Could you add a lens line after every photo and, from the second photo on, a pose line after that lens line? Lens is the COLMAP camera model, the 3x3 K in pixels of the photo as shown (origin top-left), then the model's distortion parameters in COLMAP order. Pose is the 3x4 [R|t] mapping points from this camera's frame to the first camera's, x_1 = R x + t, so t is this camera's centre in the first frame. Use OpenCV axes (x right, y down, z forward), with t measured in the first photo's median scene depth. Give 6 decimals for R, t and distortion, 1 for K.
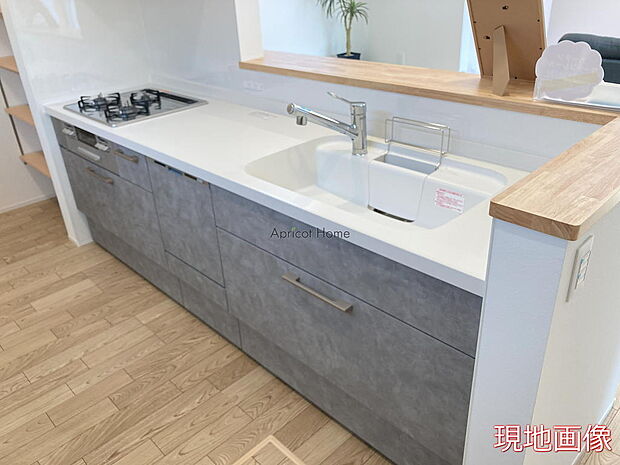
lens RADIAL K [[512.2, 0, 311.2], [0, 512.2, 229.7], [0, 0, 1]] dist [0.008270, -0.008214]
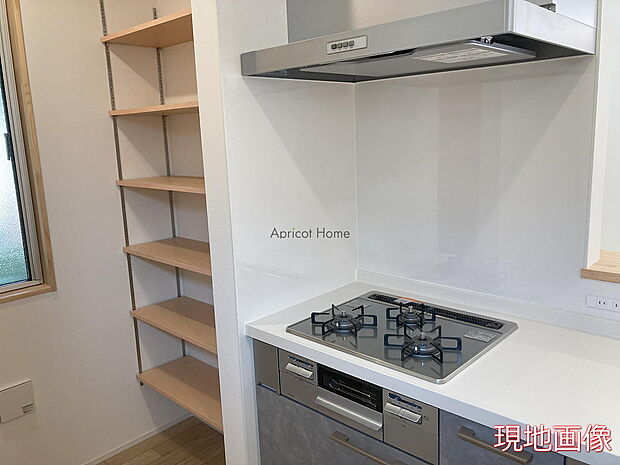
lens RADIAL K [[512.2, 0, 309.0], [0, 512.2, 232.4], [0, 0, 1]] dist [0.008270, -0.008214]
pose [[0.999473, 0.012436, 0.029977, -0.485971], [-0.003045, 0.955529, -0.294880, -0.168329], [-0.032311, 0.294634, 0.955064, 0.352264]]
